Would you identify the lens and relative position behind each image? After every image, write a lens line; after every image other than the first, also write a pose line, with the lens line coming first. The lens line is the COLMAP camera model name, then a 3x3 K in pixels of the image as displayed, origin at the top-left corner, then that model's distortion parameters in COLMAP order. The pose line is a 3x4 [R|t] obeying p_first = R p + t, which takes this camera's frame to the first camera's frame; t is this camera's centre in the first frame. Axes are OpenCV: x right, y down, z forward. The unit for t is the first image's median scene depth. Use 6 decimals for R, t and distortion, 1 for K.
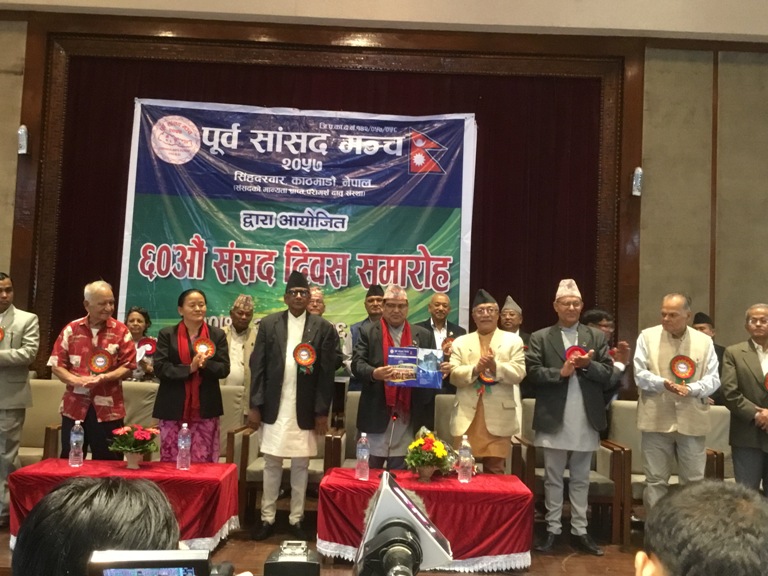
lens RADIAL K [[832.2, 0, 385.4], [0, 832.2, 279.8], [0, 0, 1]] dist [0.142164, -0.313259]
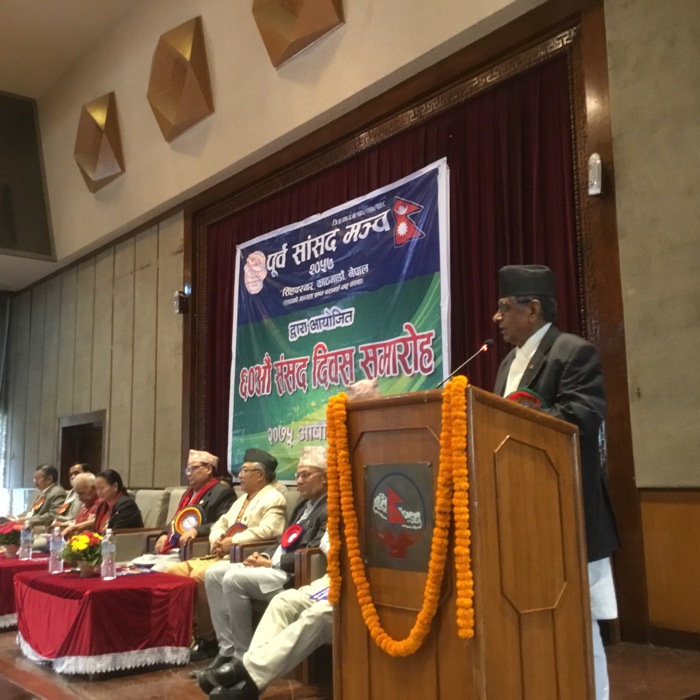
lens RADIAL K [[838.5, 0, 347.5], [0, 838.5, 346.0], [0, 0, 1]] dist [0.076975, -0.027447]
pose [[0.616575, -0.167820, -0.769202, 0.672988], [0.100447, 0.985801, -0.134560, 0.092834], [0.780862, 0.005702, 0.624677, 0.403863]]
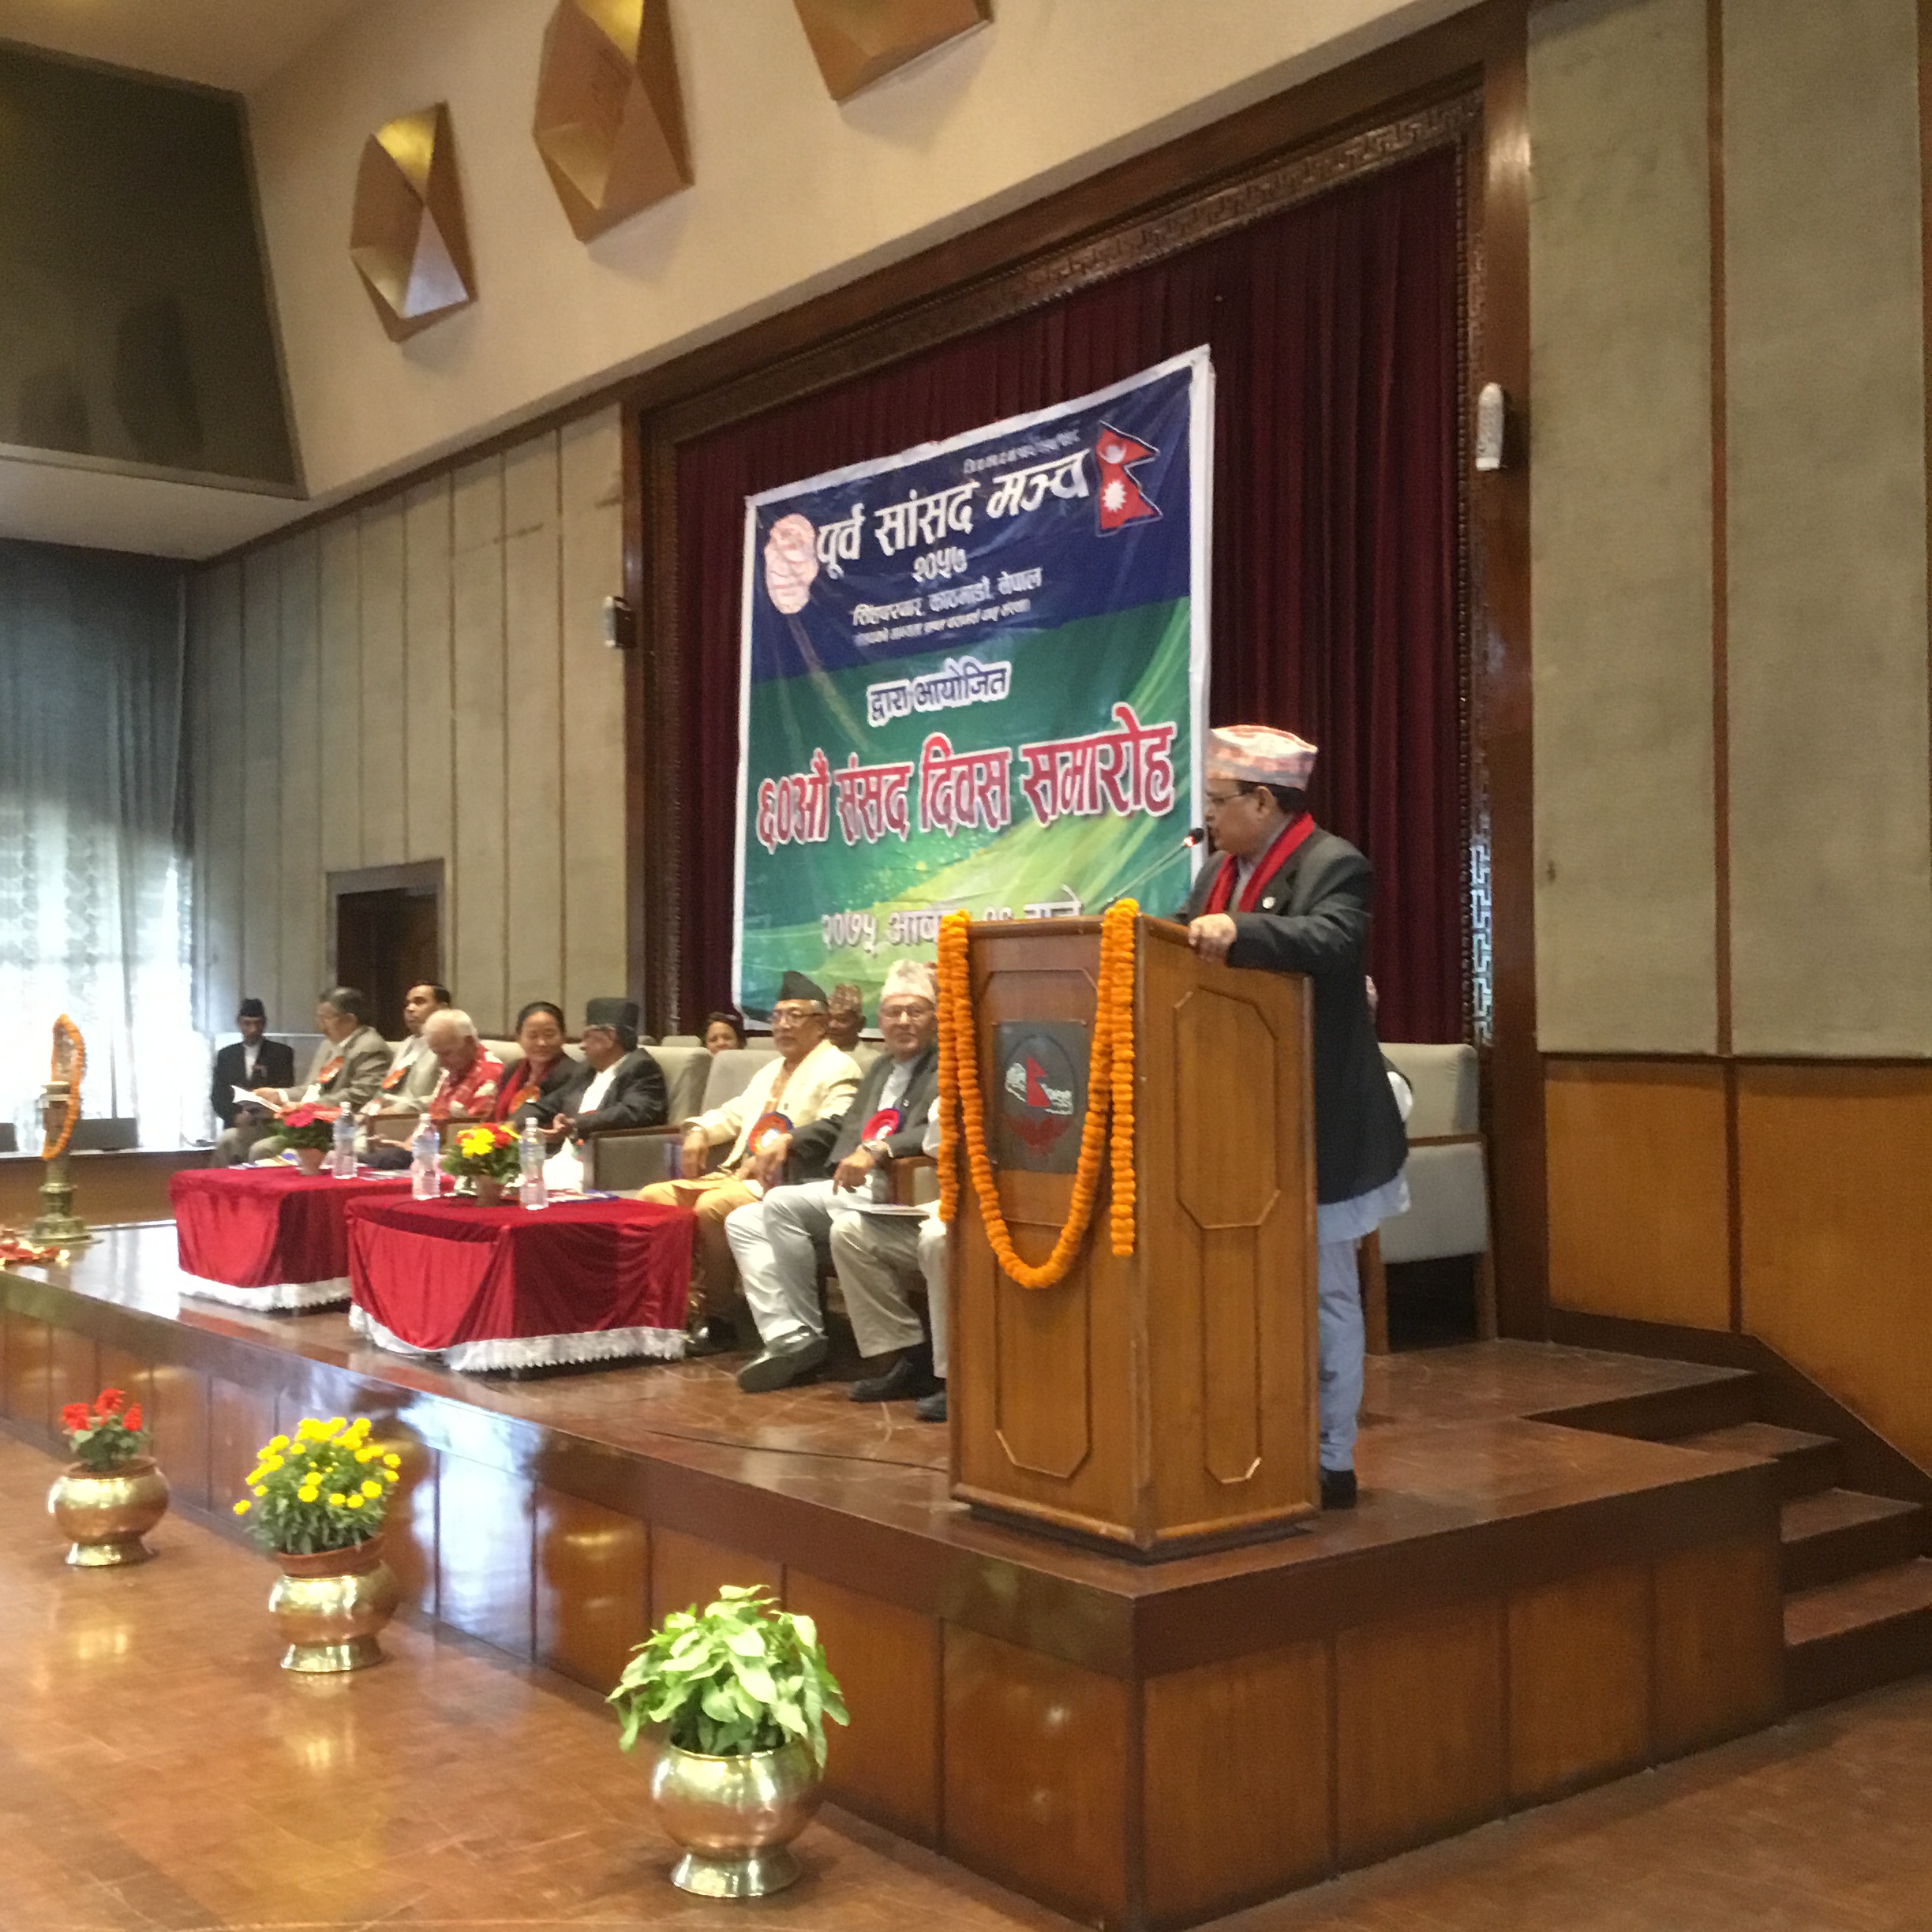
lens RADIAL K [[2324.5, 0, 968.0], [0, 2324.5, 956.5], [0, 0, 1]] dist [0.117570, -0.222737]
pose [[0.600487, -0.058743, -0.797474, 0.902478], [0.090835, 0.995854, -0.004958, 0.080439], [0.794459, -0.069461, 0.603333, 0.240653]]
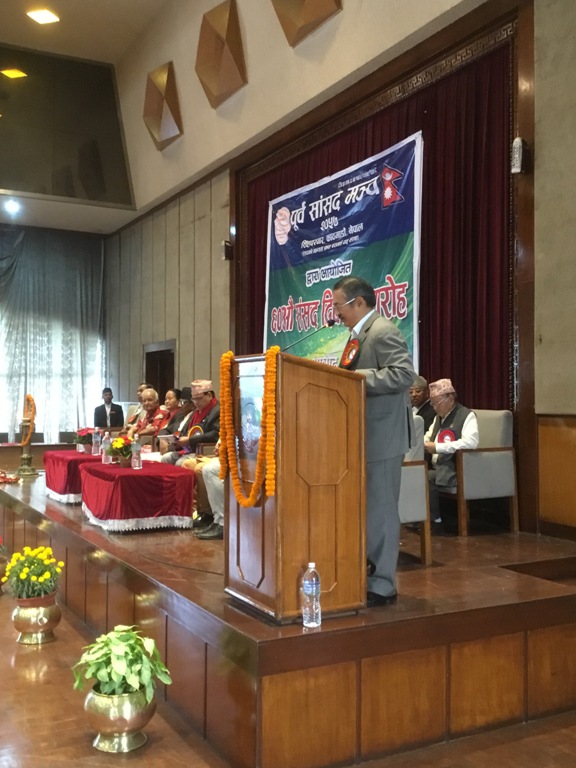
lens RADIAL K [[832.2, 0, 293.0], [0, 832.2, 383.8], [0, 0, 1]] dist [0.142164, -0.313259]
pose [[0.458208, -0.049702, -0.887454, 0.907016], [0.083944, 0.996393, -0.012462, 0.096214], [0.884872, -0.068786, 0.460727, 0.402715]]
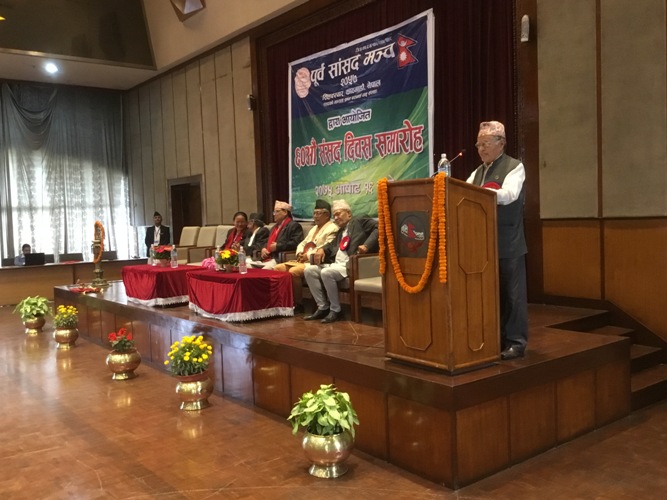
lens RADIAL K [[637.4, 0, 333.5], [0, 637.4, 250.0], [0, 0, 1]] dist [0.153395, -0.334963]
pose [[0.595968, -0.014999, -0.802868, 0.820737], [0.118871, 0.990458, 0.069734, 0.082922], [0.794161, -0.136997, 0.592065, 0.244858]]
